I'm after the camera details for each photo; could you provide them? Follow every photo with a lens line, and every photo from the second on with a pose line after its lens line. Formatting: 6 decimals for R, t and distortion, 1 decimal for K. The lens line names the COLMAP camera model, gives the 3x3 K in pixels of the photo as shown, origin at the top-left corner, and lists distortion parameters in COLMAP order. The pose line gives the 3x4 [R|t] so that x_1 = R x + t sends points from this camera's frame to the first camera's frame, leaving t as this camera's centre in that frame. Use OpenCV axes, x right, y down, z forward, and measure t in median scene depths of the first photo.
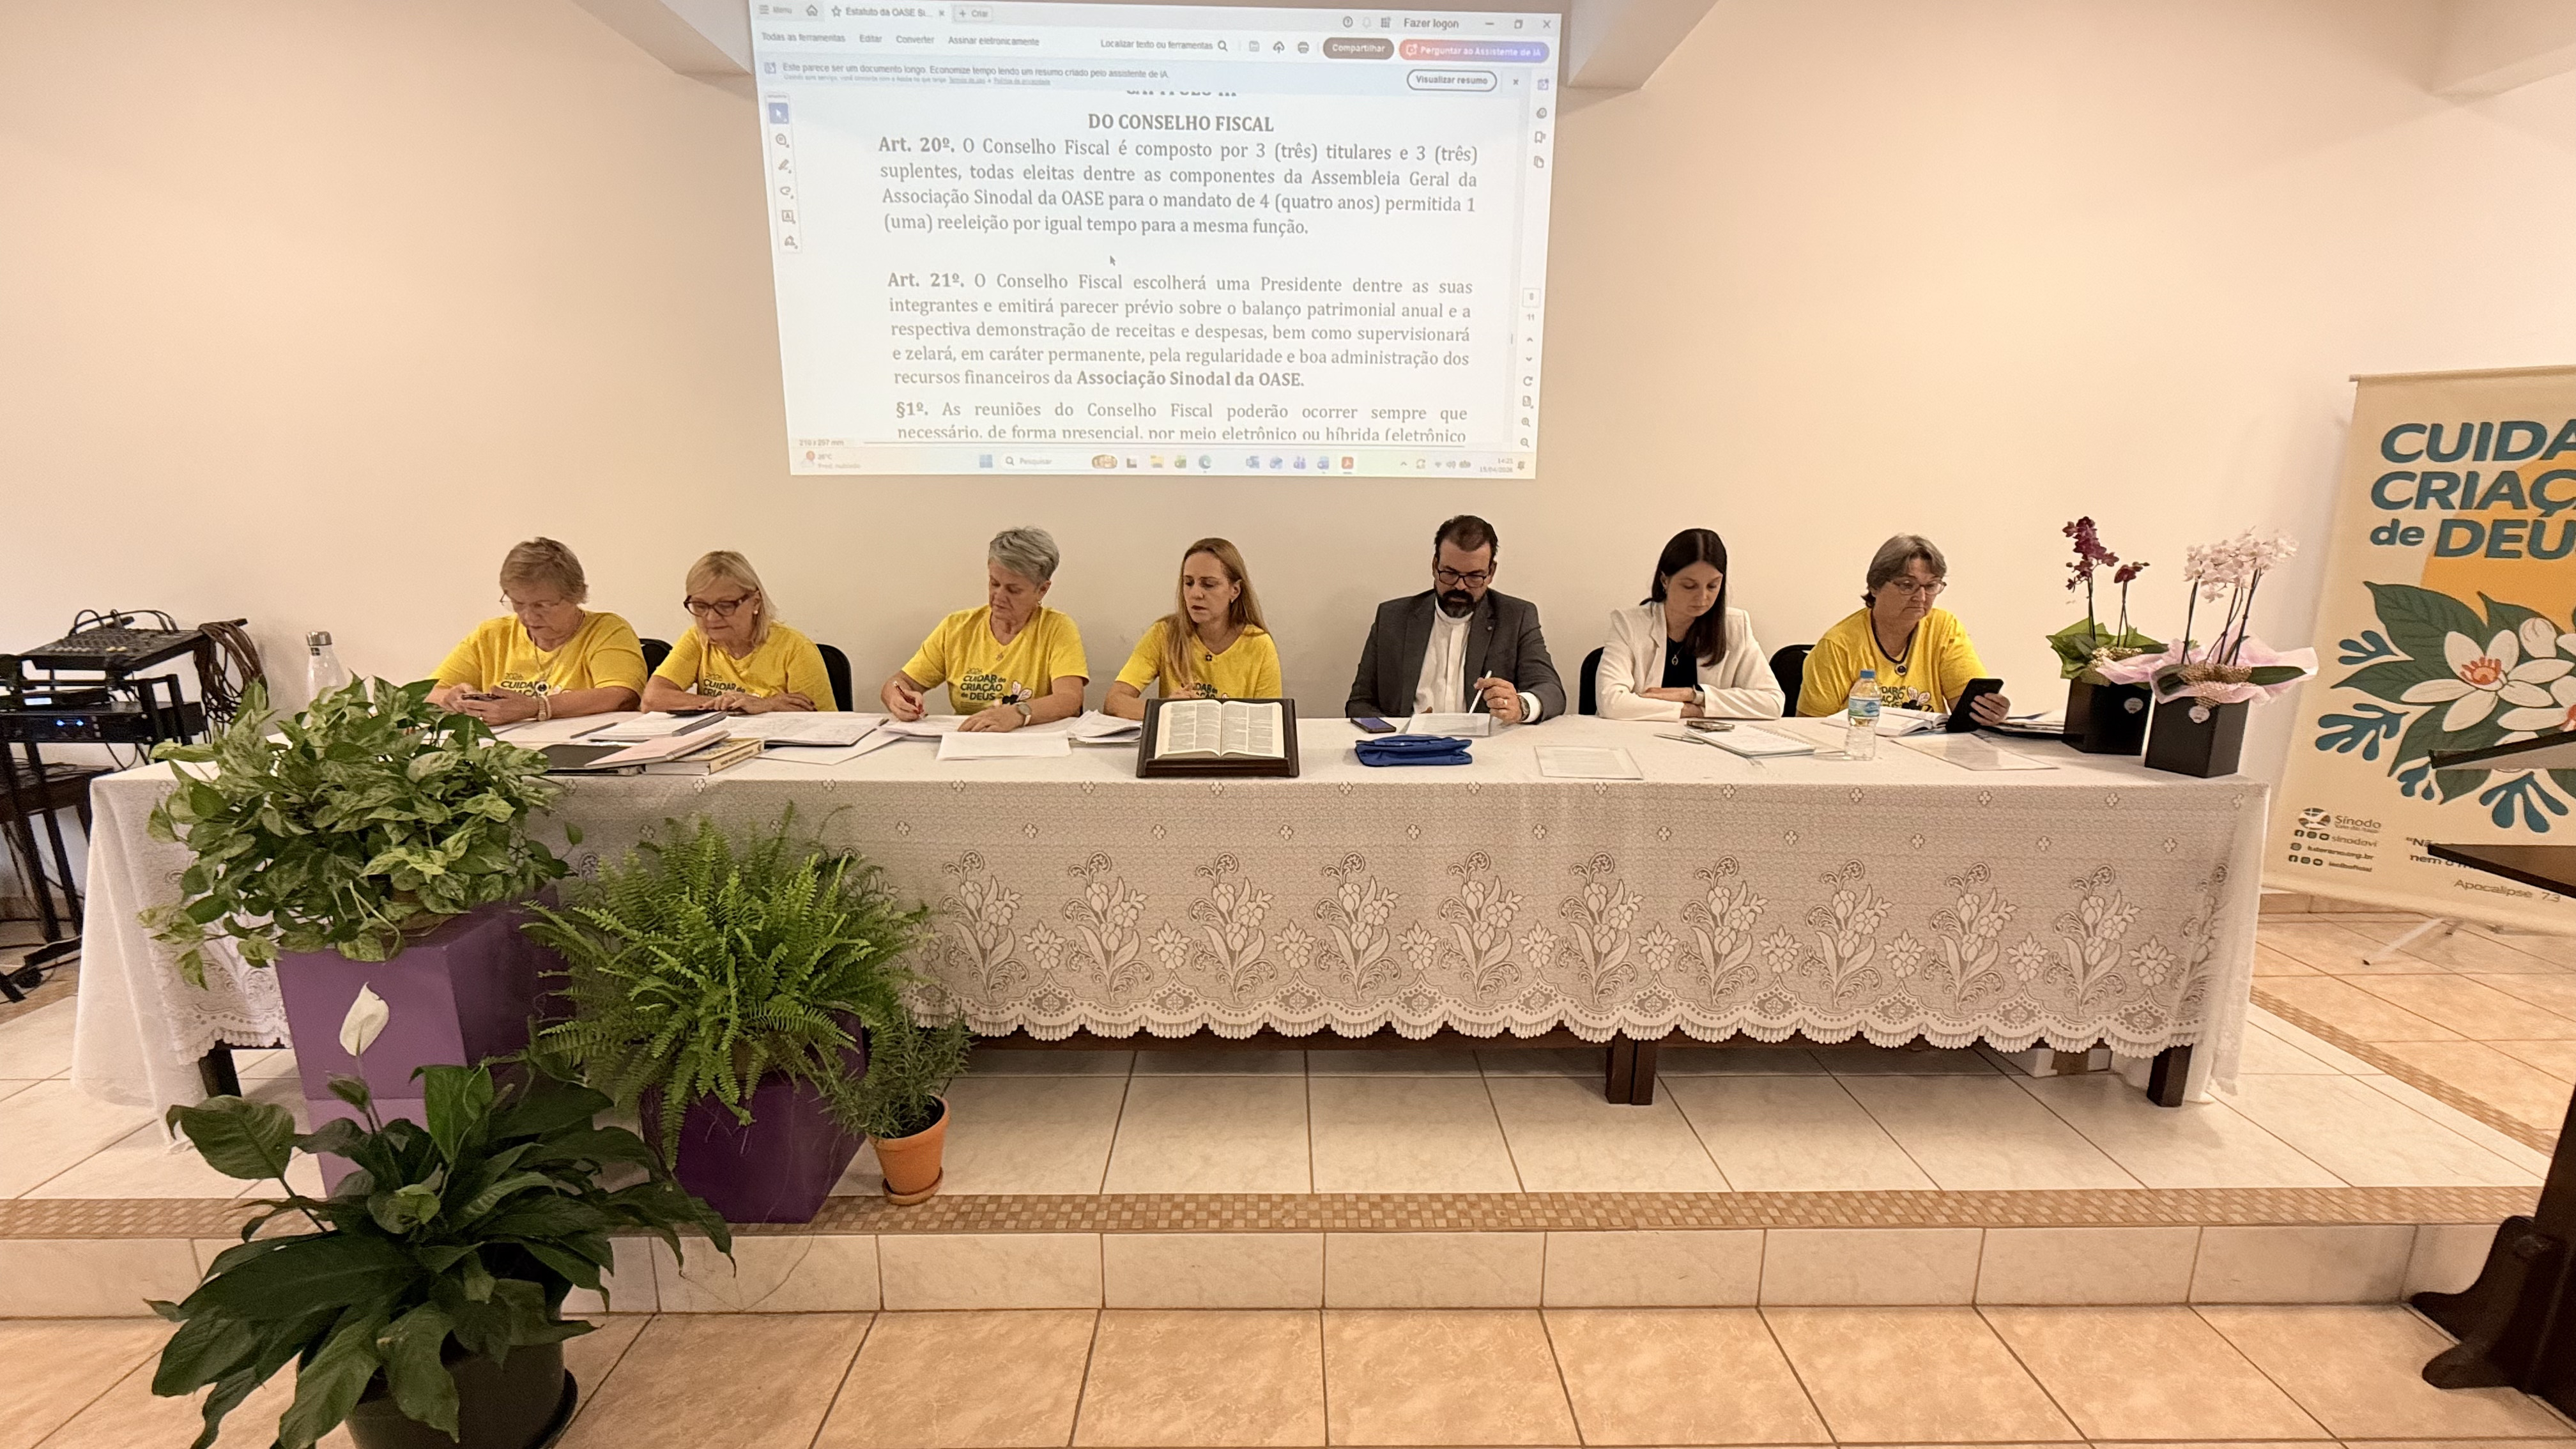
lens RADIAL K [[1026.2, 0, 1292.6], [0, 1026.2, 719.3], [0, 0, 1]] dist [0.001537, -0.000222]
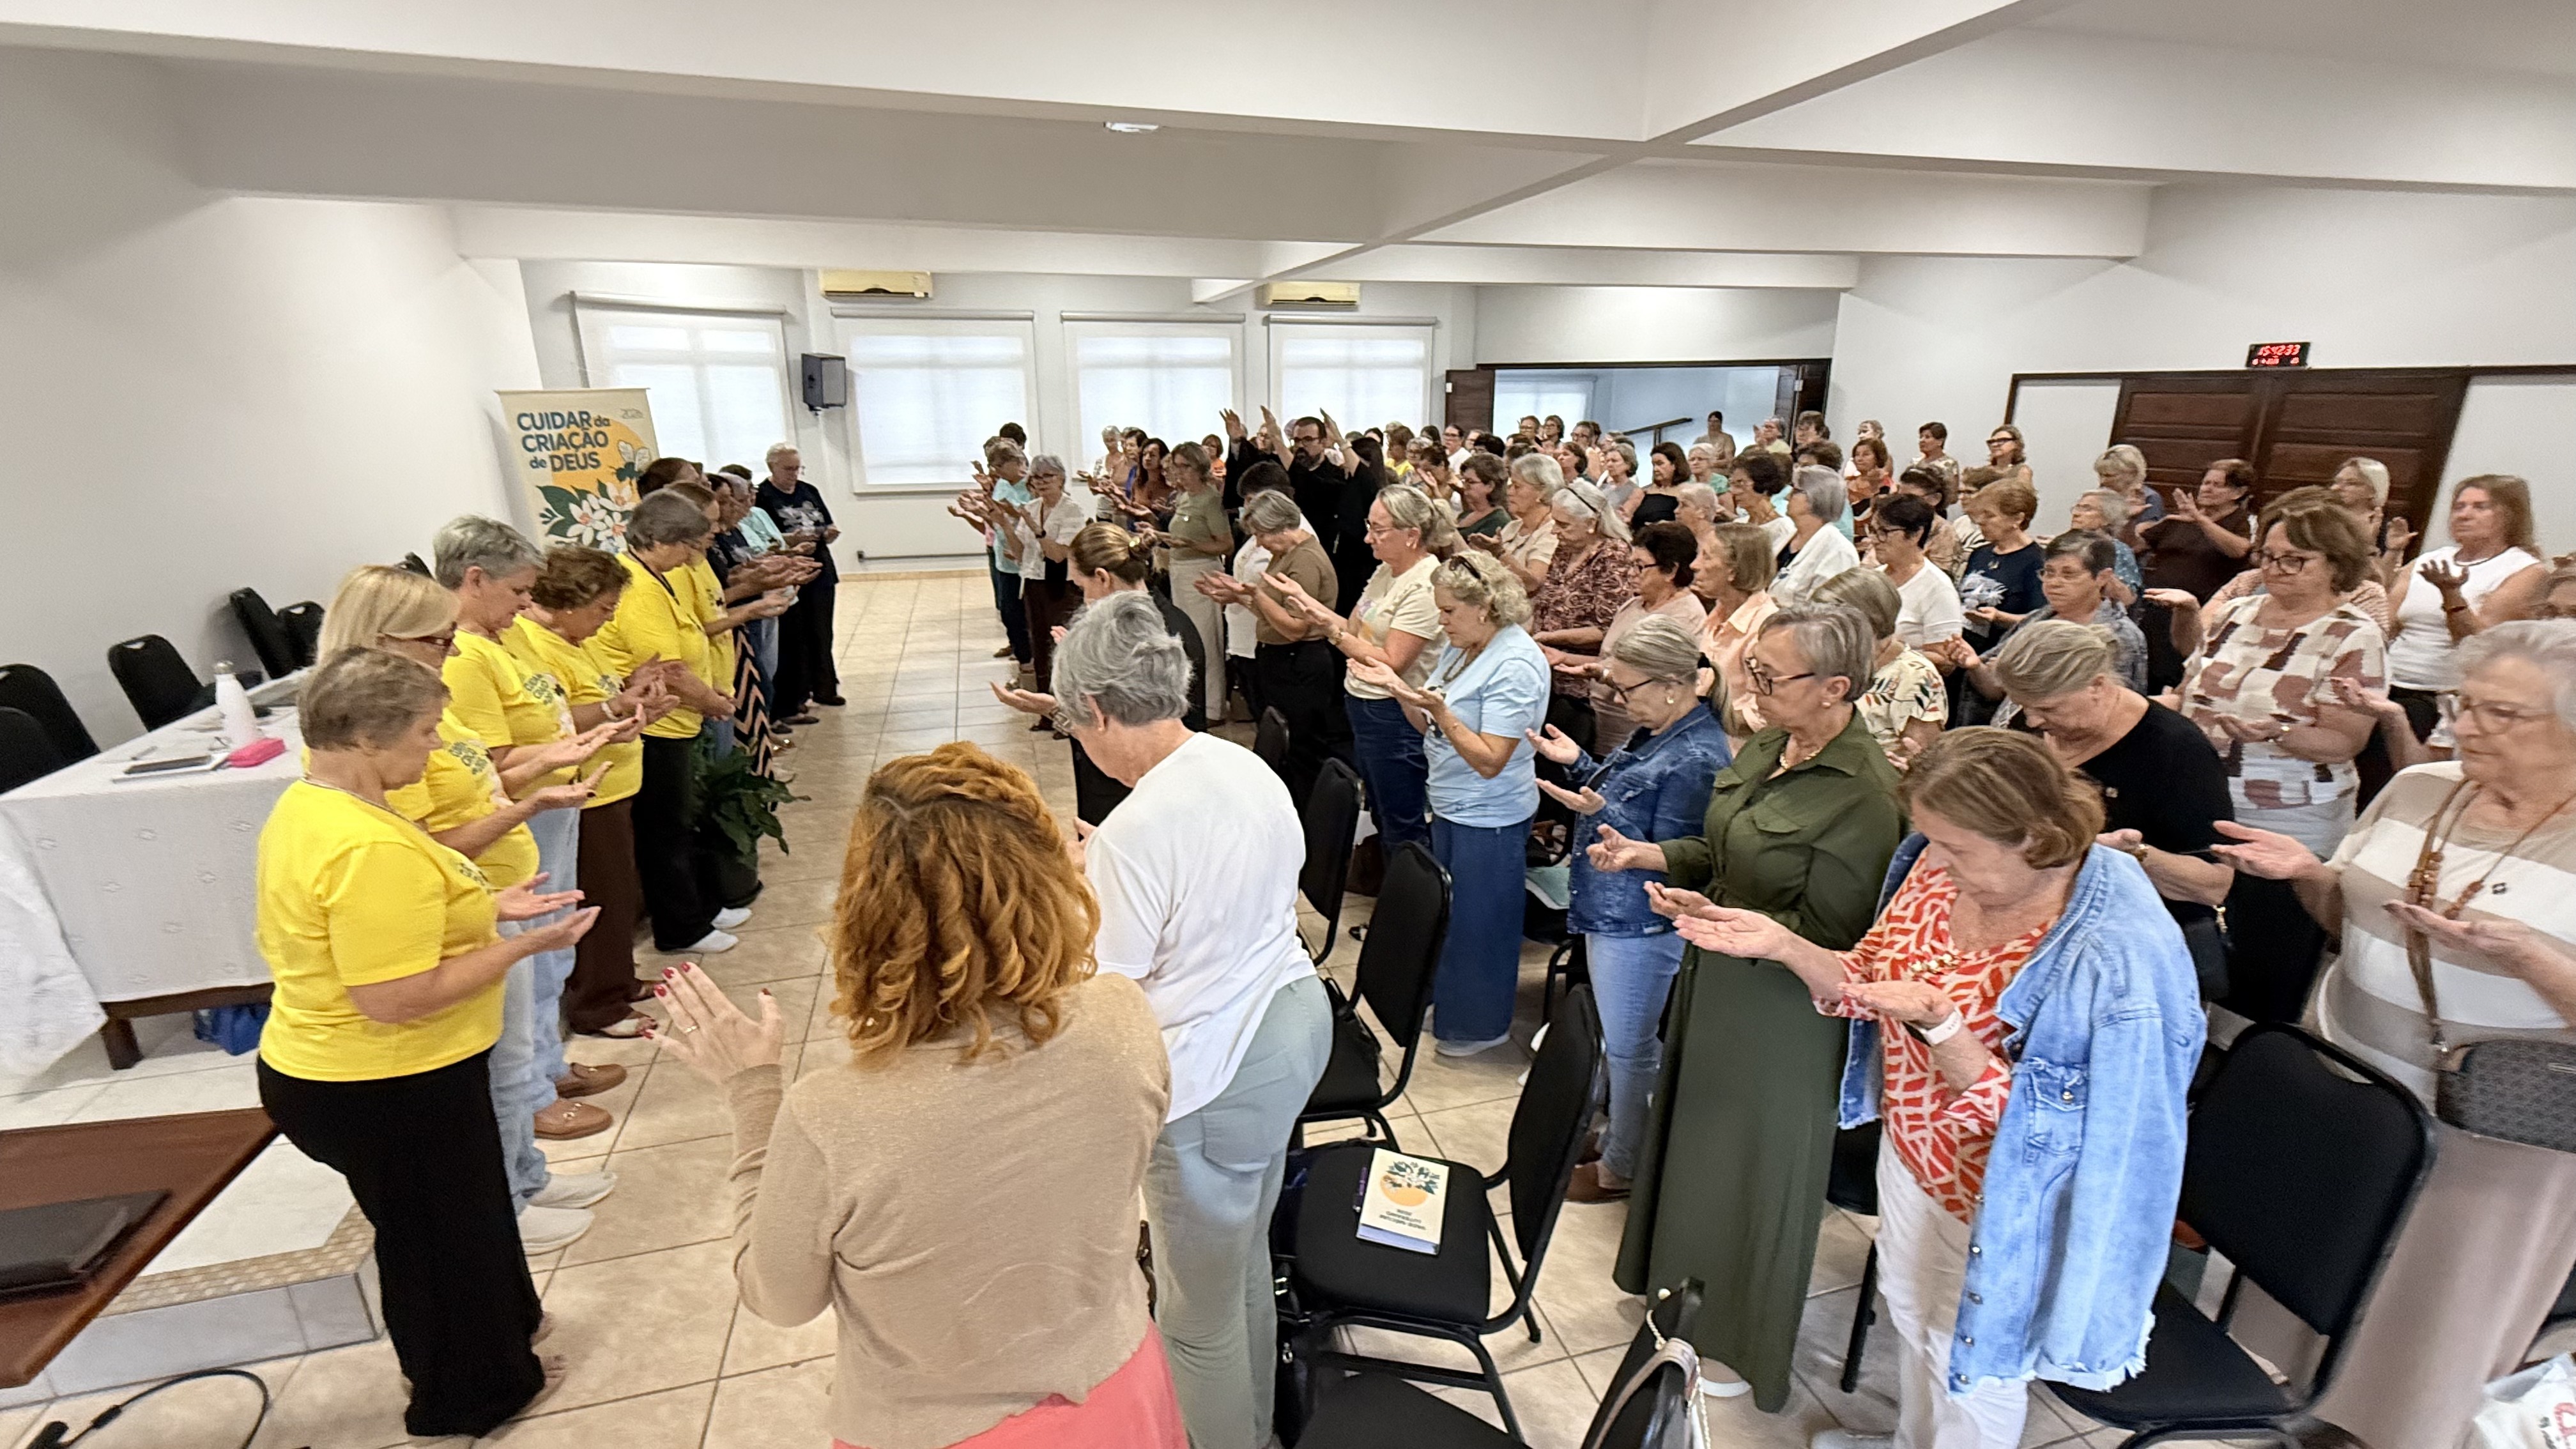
lens RADIAL K [[1083.3, 0, 1277.4], [0, 1083.3, 737.5], [0, 0, 1]] dist [-0.014270, 0.000365]
pose [[-0.251405, -0.292083, 0.922758, -1.706910], [0.210939, 0.913928, 0.346758, -0.111292], [-0.944616, 0.281822, -0.168154, 0.053747]]
